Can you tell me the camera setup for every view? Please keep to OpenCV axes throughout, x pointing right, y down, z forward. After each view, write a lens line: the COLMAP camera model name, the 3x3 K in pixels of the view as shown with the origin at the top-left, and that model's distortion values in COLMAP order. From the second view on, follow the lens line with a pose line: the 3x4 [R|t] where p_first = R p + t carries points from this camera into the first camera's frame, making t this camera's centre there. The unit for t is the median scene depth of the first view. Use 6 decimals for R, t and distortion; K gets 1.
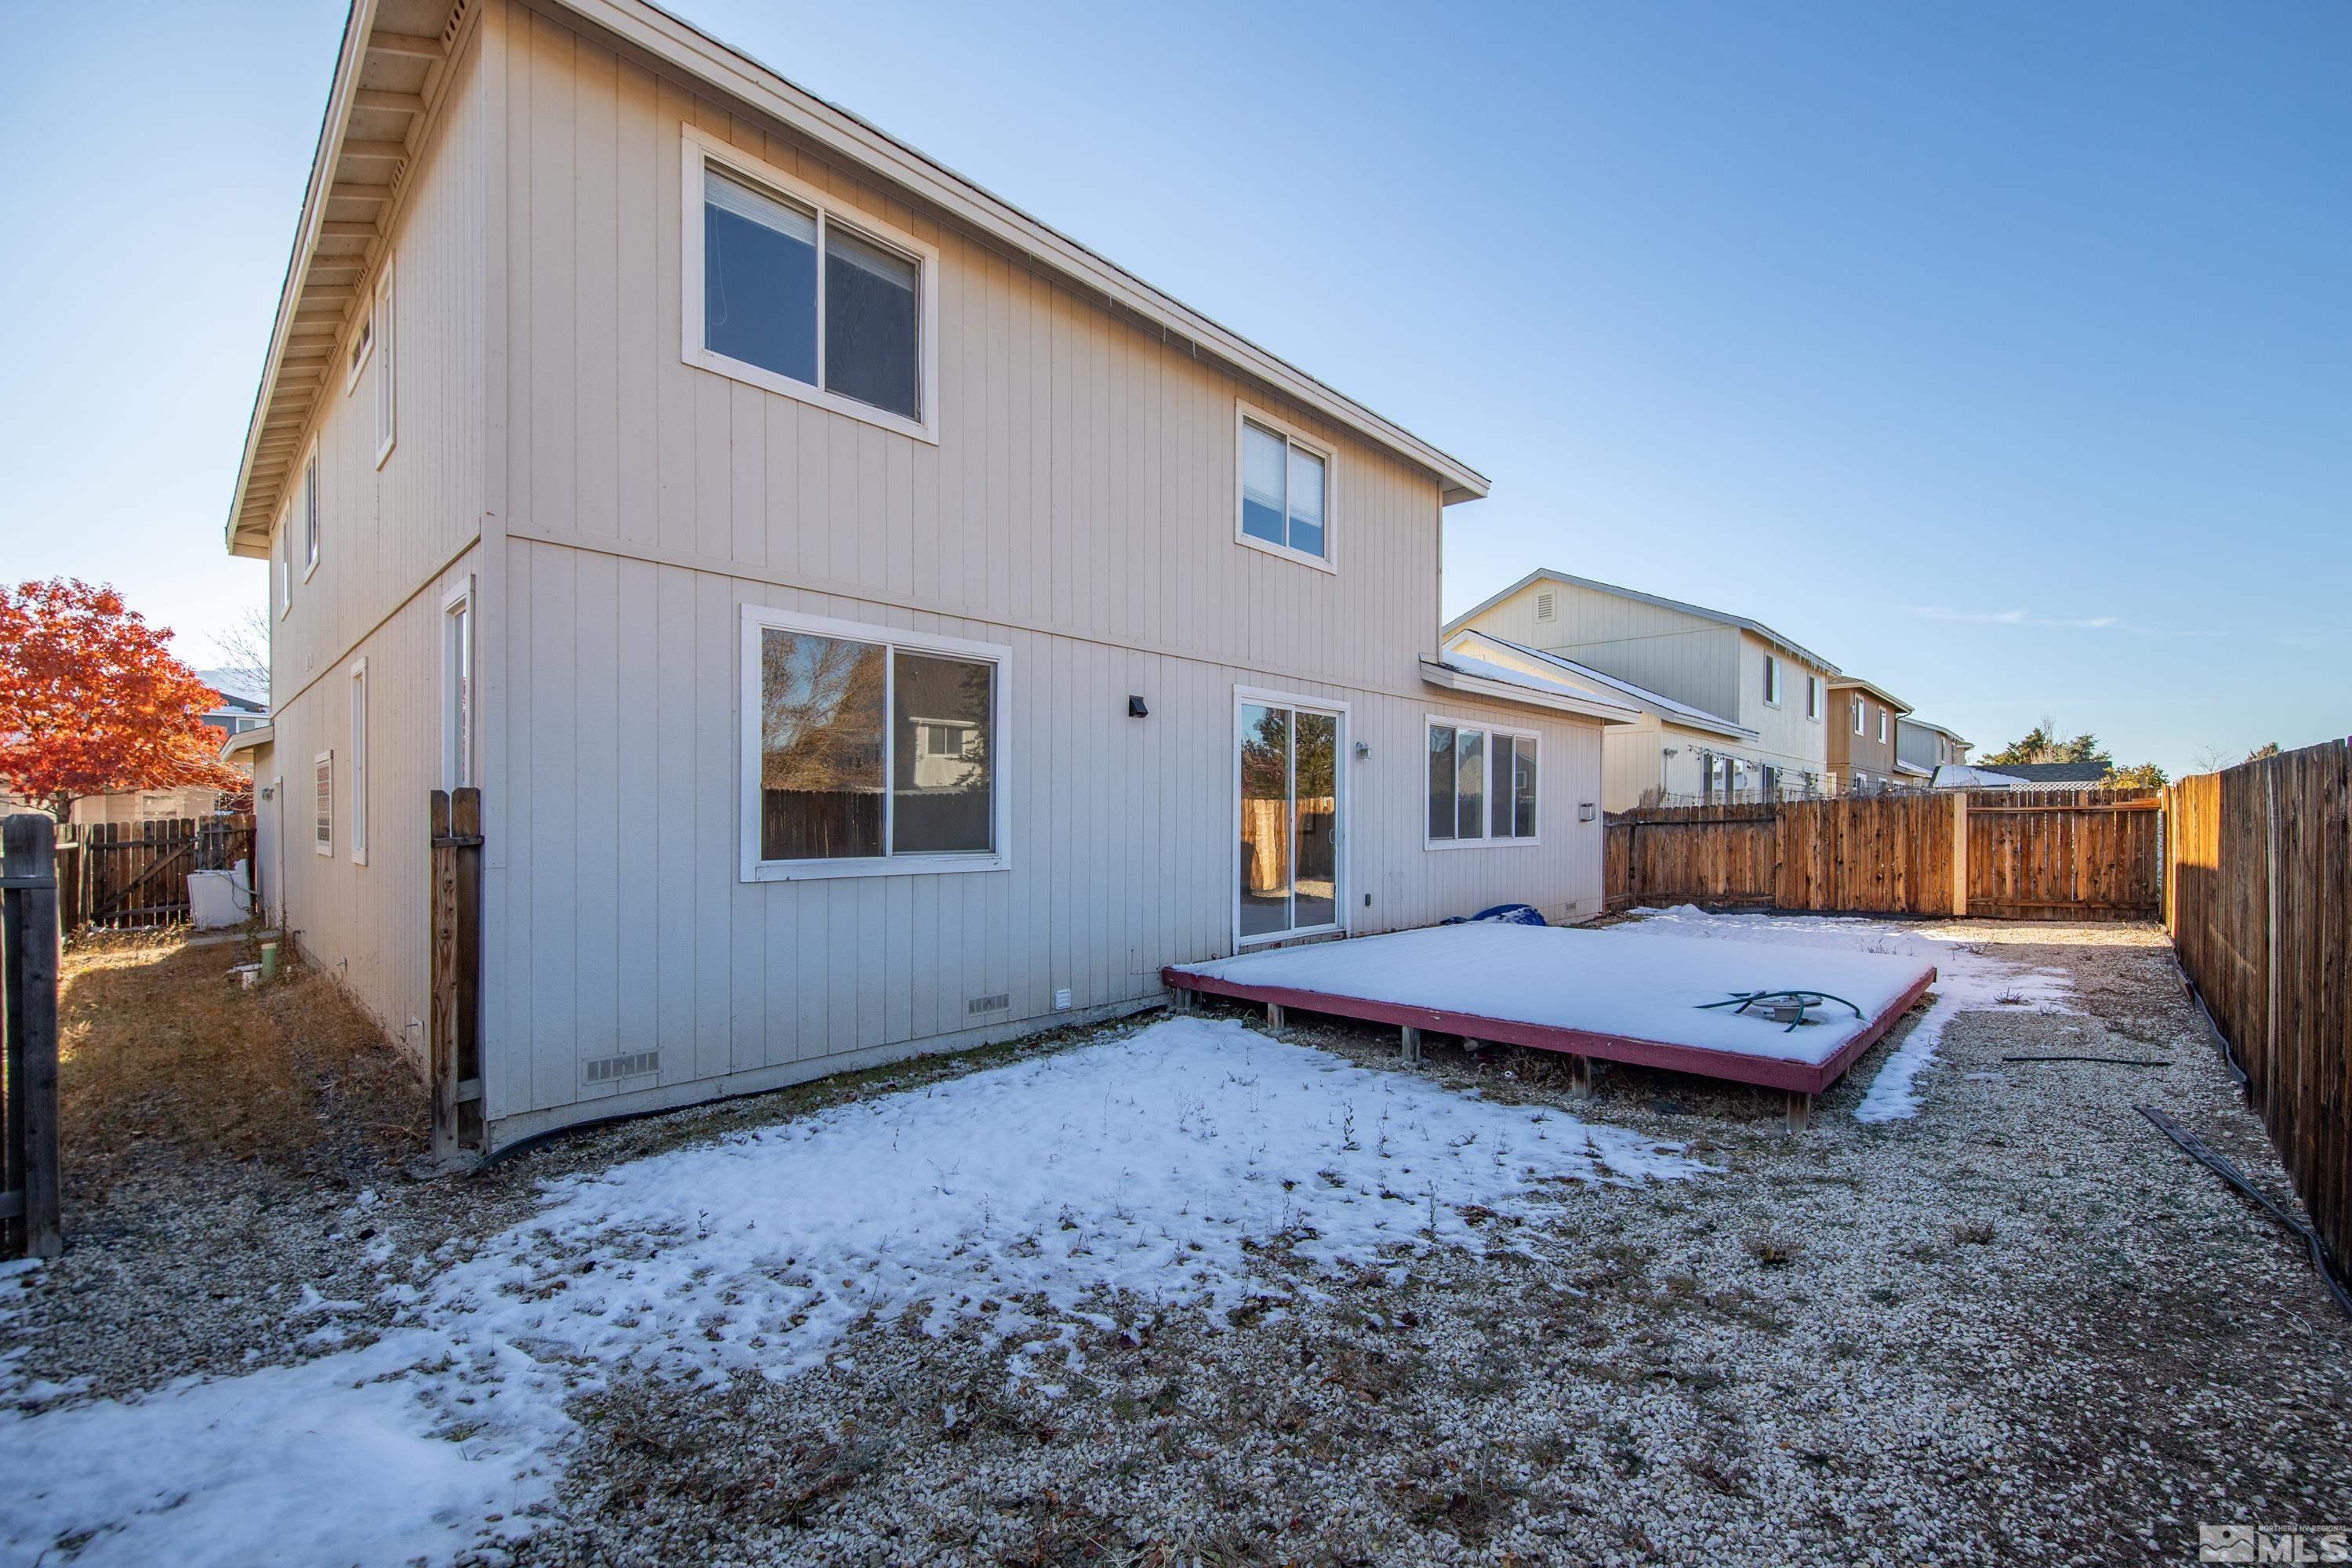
lens RADIAL K [[931.1, 0, 1191.1], [0, 931.1, 838.8], [0, 0, 1]] dist [-0.002813, -0.000230]
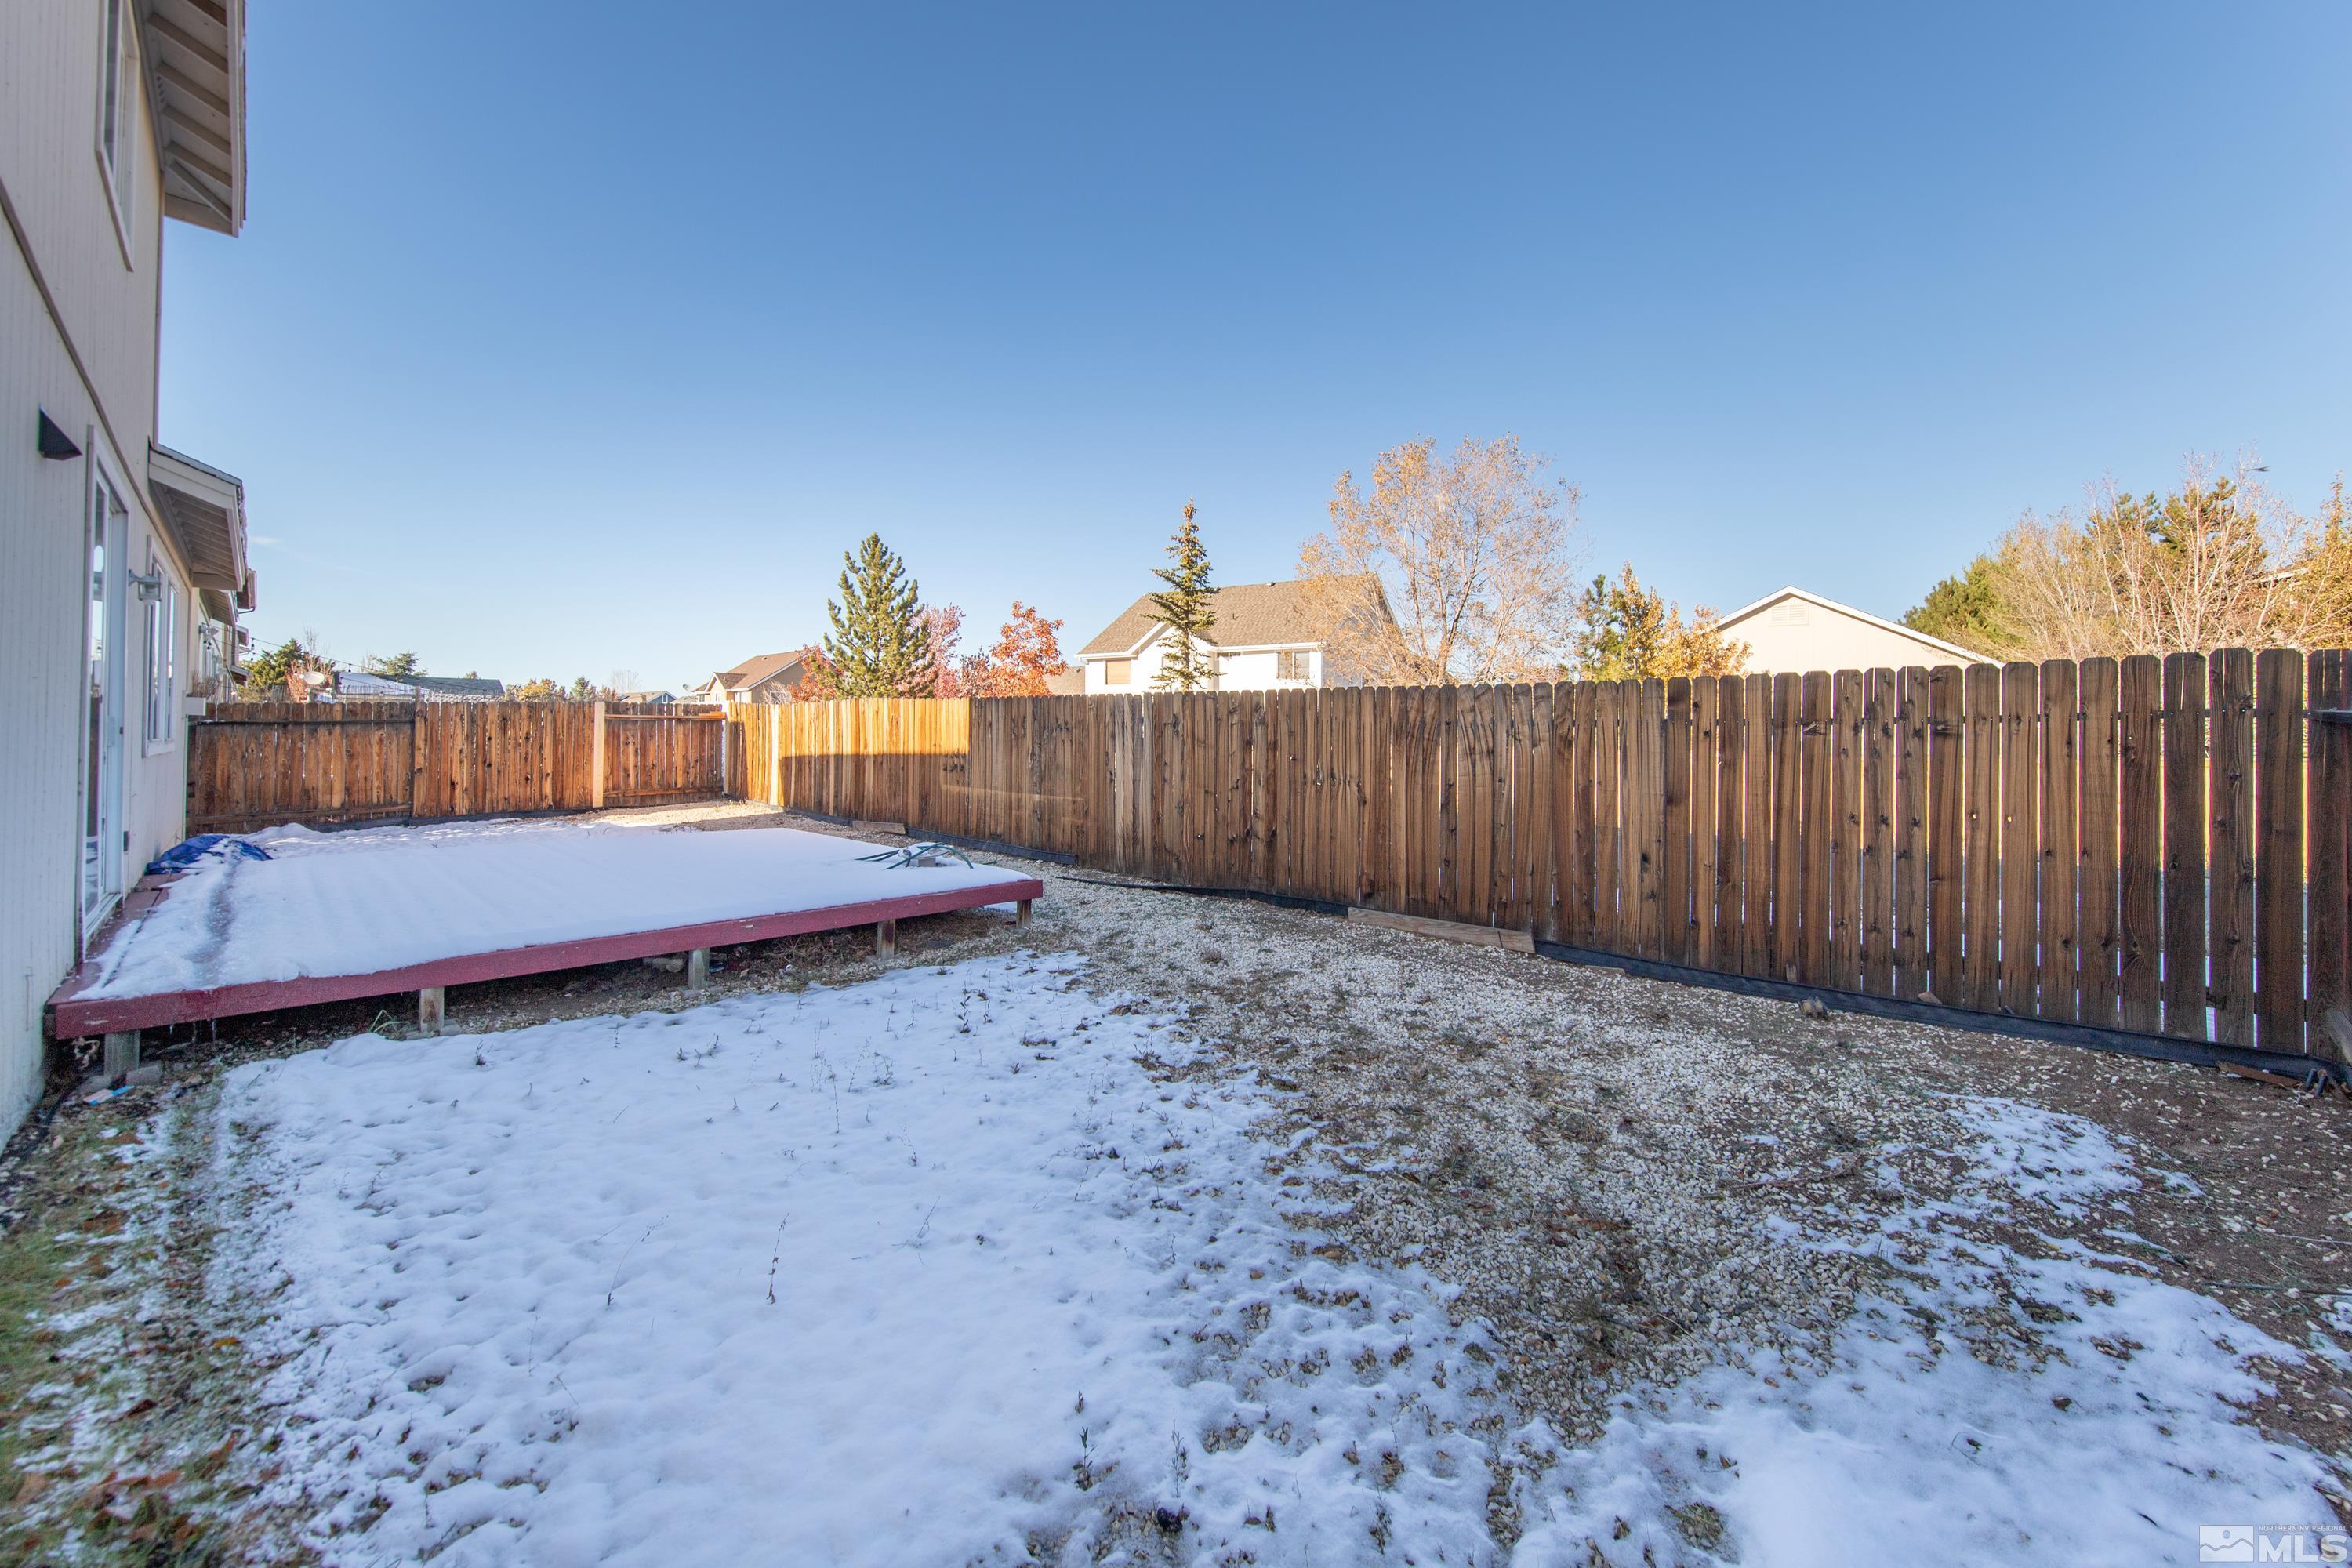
lens RADIAL K [[892.9, 0, 1174.3], [0, 892.9, 736.7], [0, 0, 1]] dist [-0.000756, 0.000176]
pose [[0.038518, 0.005142, 0.999245, -0.265880], [0.008669, 0.999947, -0.005480, 0.006966], [-0.999220, 0.008873, 0.038472, 0.245106]]
